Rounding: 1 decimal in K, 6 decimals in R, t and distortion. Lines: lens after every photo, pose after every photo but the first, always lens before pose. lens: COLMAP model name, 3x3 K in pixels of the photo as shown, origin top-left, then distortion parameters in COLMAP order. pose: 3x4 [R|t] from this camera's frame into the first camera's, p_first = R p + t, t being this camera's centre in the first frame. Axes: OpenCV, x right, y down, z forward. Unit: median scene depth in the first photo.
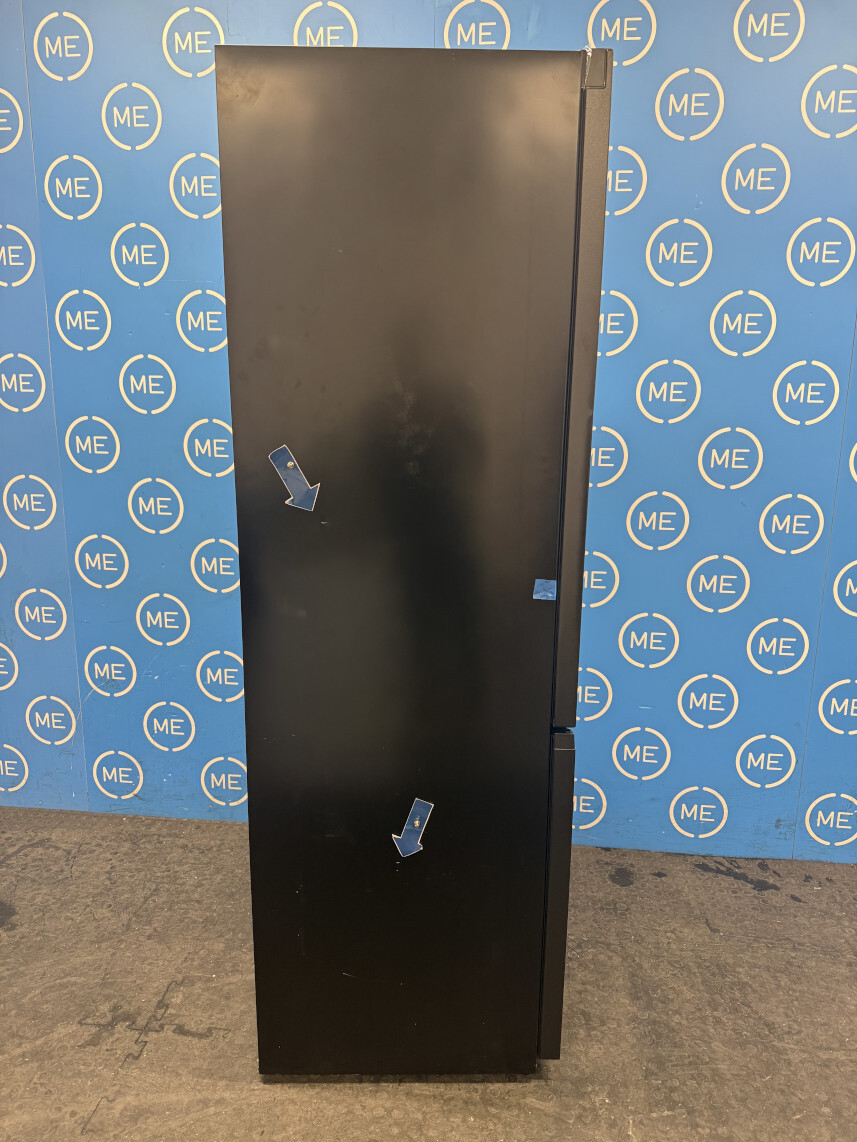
lens RADIAL K [[895.2, 0, 577.4], [0, 895.2, 570.1], [0, 0, 1]] dist [0.040423, -0.040930]
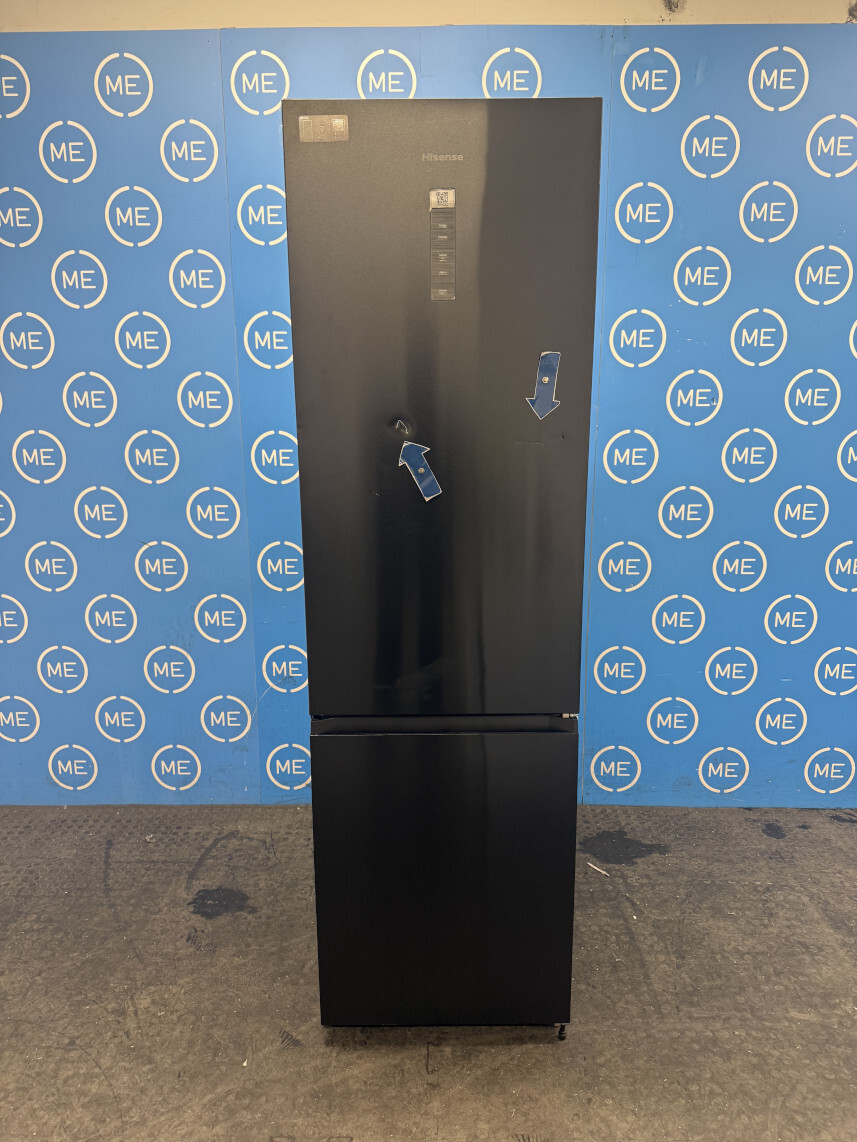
lens RADIAL K [[793.8, 0, 428.7], [0, 793.8, 545.3], [0, 0, 1]] dist [0.043235, -0.058696]
pose [[0.994501, -0.033348, 0.099278, -0.324853], [0.034868, 0.999299, -0.013611, -0.011105], [-0.098754, 0.016998, 0.994967, 0.035960]]
